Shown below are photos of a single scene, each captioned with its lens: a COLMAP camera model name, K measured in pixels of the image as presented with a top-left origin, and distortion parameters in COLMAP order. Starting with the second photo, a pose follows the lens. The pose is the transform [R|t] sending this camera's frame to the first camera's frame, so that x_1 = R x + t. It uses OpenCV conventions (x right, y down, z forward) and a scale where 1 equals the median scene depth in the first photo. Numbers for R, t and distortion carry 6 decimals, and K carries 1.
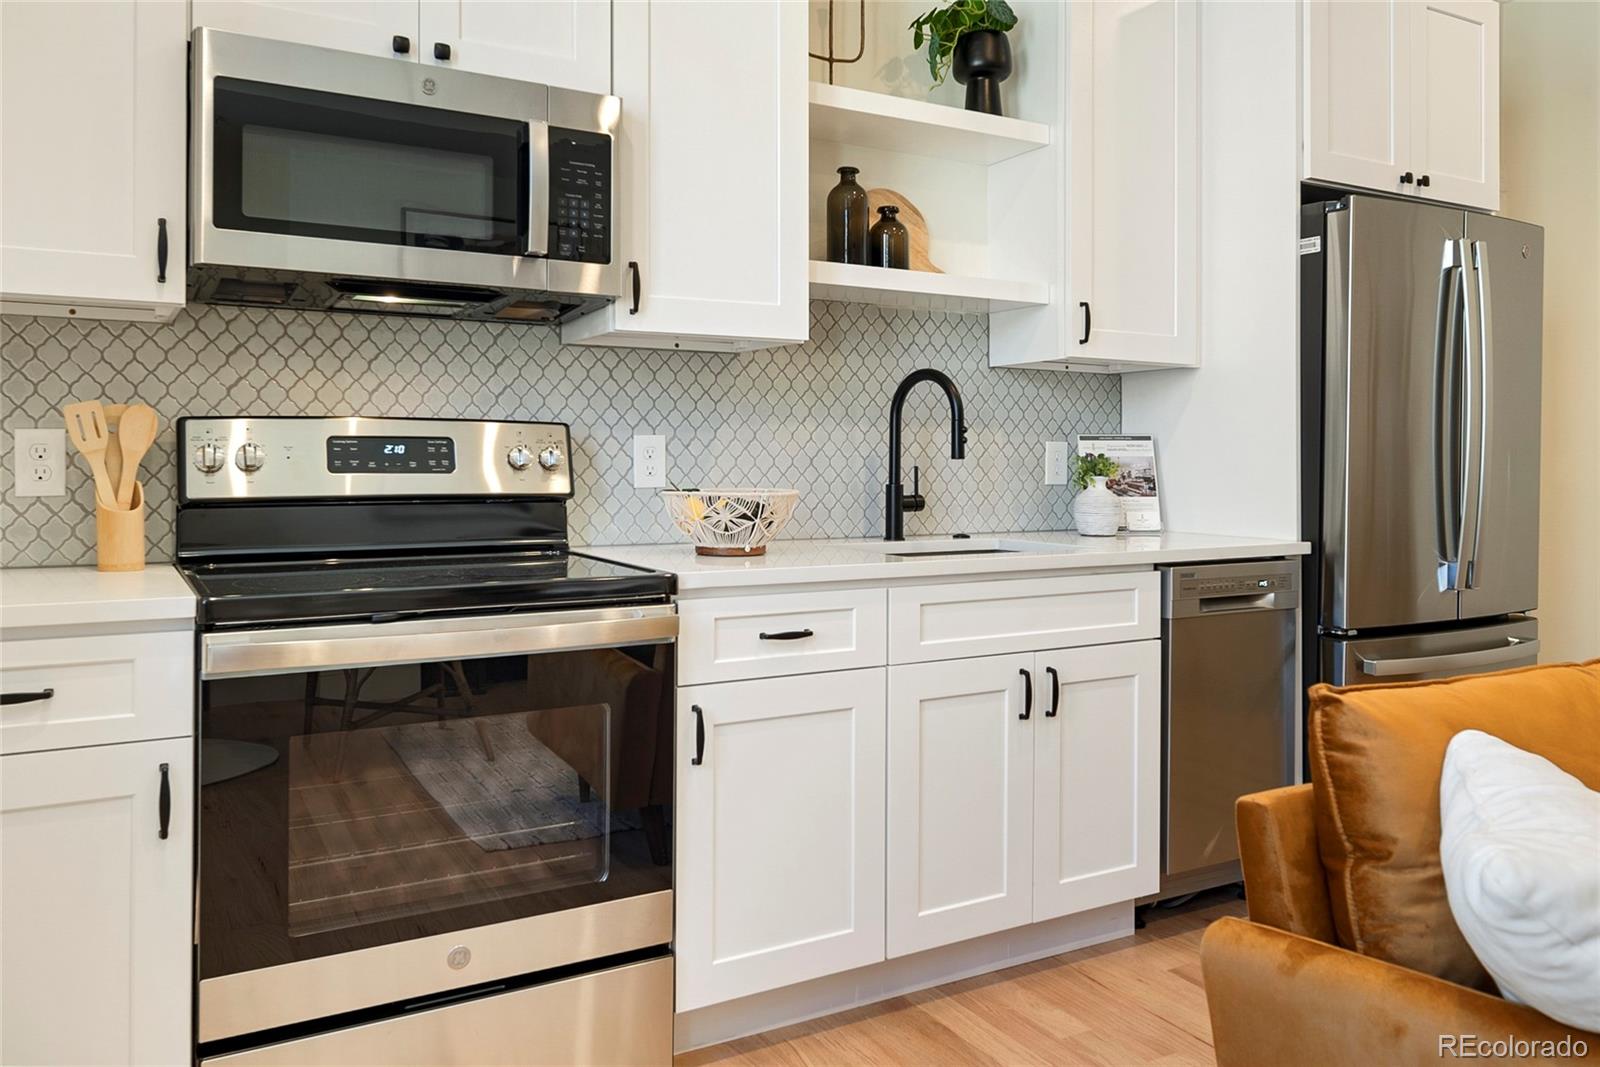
lens RADIAL K [[1190.9, 0, 817.7], [0, 1190.9, 446.5], [0, 0, 1]] dist [0.005938, 0.007468]
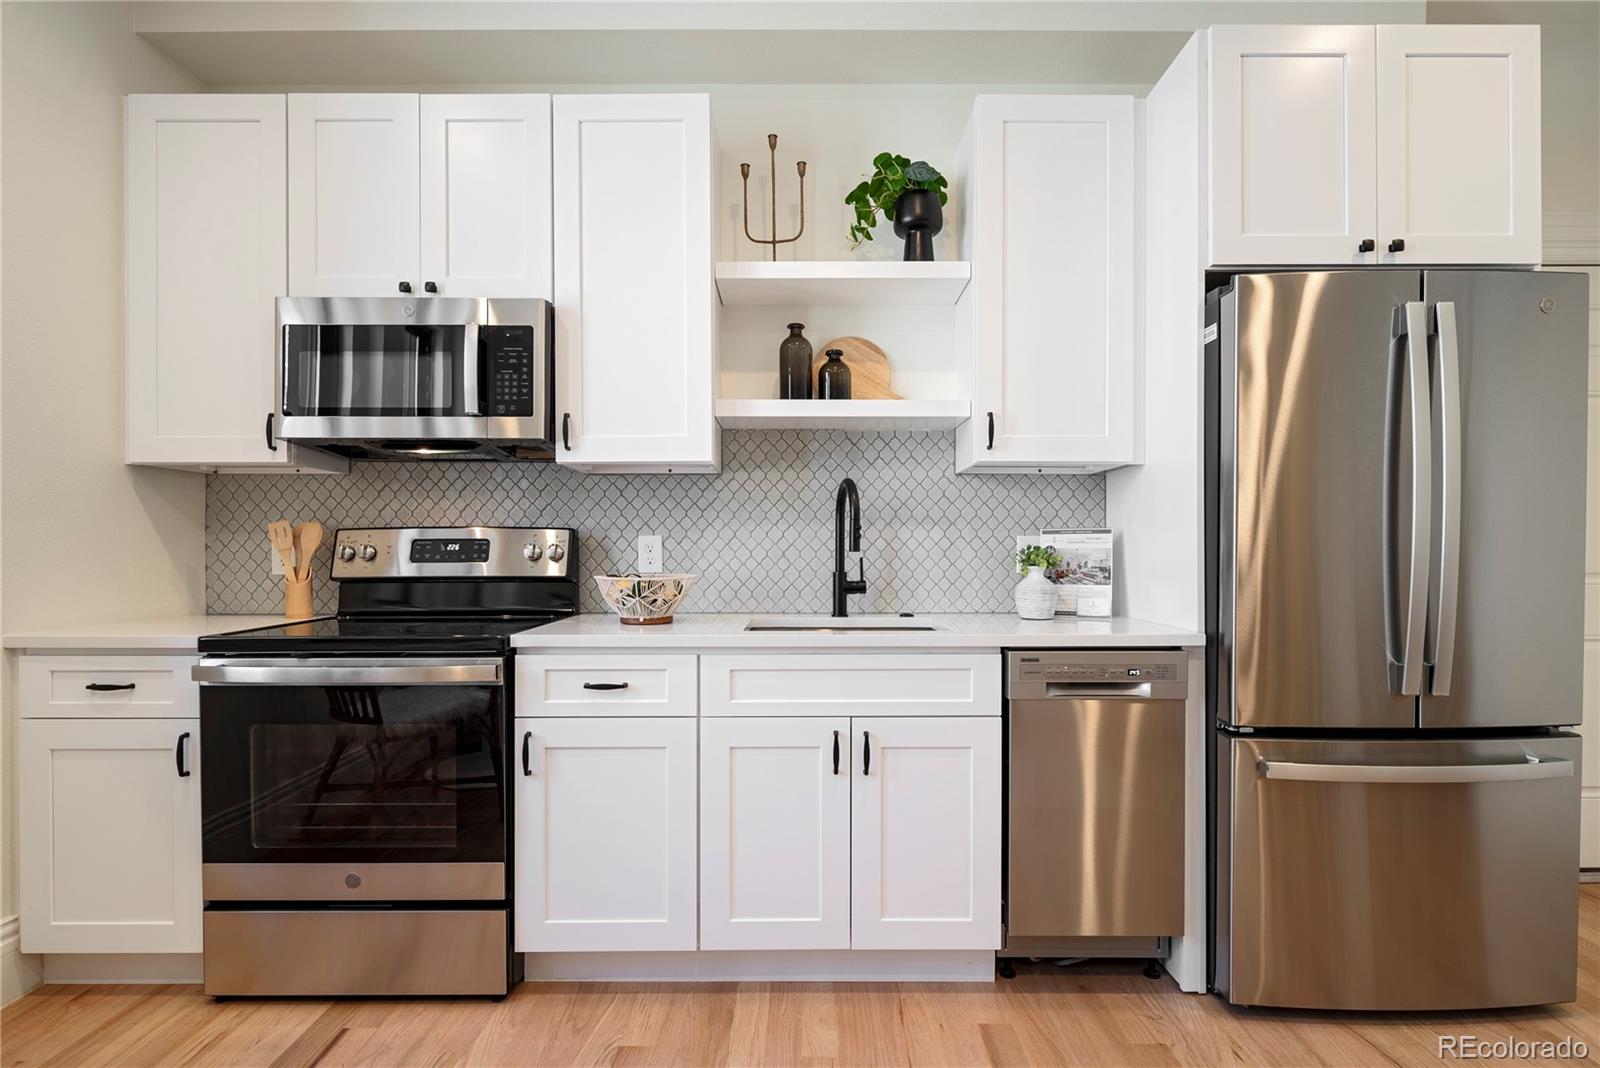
lens RADIAL K [[793.3, 0, 803.0], [0, 793.3, 549.0], [0, 0, 1]] dist [0.008022, -0.005896]
pose [[0.866560, -0.005921, -0.499037, 0.482026], [0.009697, 0.999941, 0.004975, 0.003417], [0.498978, -0.009150, 0.866566, 0.279772]]
